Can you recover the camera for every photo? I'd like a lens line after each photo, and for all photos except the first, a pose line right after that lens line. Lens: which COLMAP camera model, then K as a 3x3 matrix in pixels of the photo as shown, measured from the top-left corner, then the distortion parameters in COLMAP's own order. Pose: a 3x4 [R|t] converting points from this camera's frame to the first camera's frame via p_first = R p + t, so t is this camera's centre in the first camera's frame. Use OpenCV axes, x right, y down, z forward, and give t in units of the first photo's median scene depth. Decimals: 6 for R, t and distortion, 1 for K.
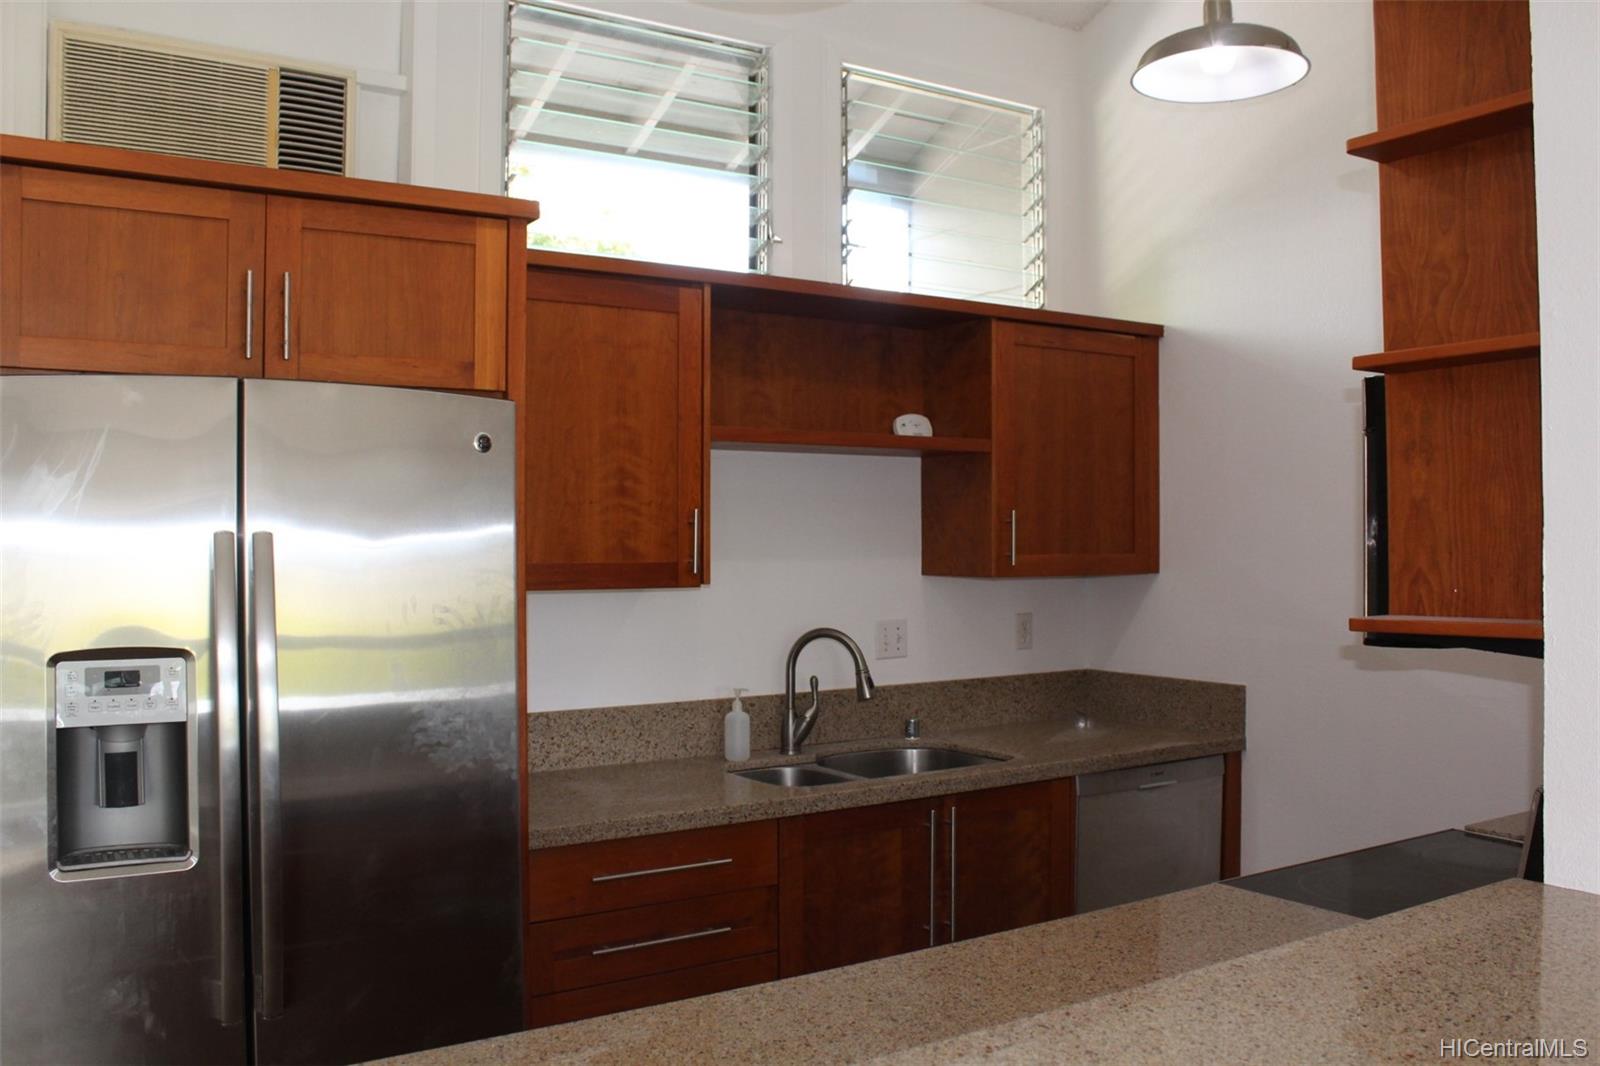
lens RADIAL K [[1361.8, 0, 800.0], [0, 1361.8, 533.0], [0, 0, 1]] dist [-0.148654, 0.088710]
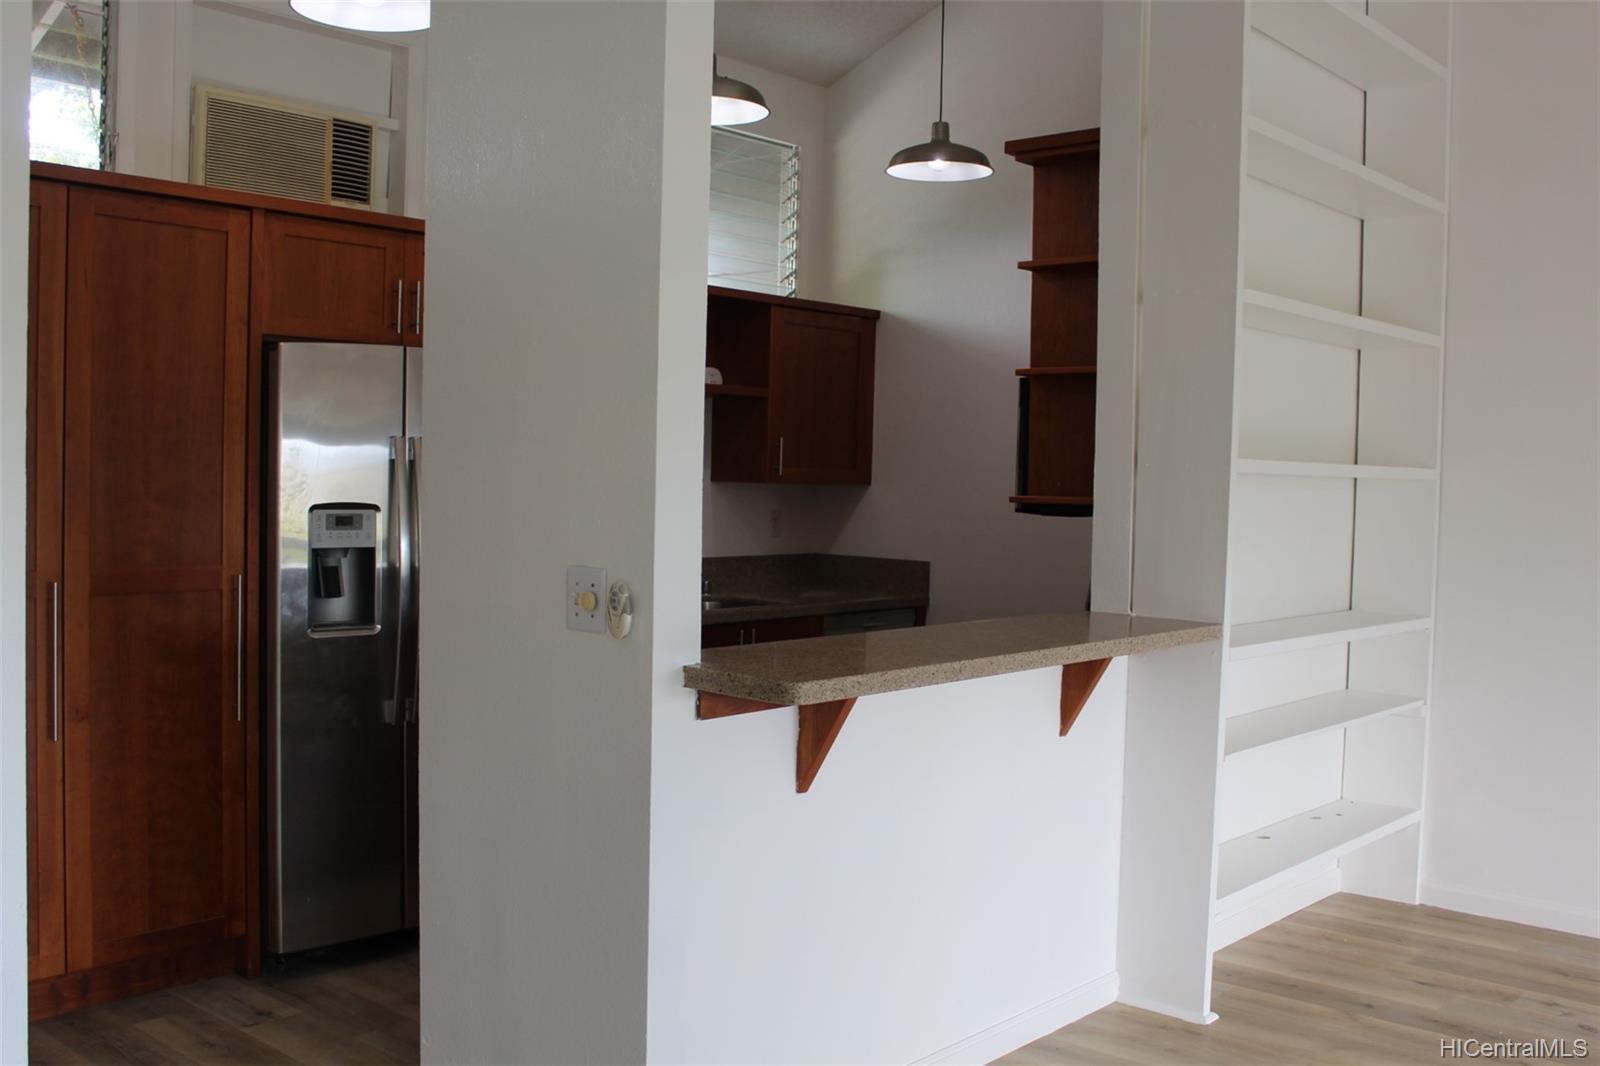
lens RADIAL K [[1537.7, 0, 800.0], [0, 1537.7, 533.0], [0, 0, 1]] dist [-0.191276, 0.006775]
pose [[0.961936, 0.018458, 0.272652, -0.339531], [-0.031675, 0.998522, 0.044155, 0.015010], [-0.271434, -0.051110, 0.961099, -0.745450]]
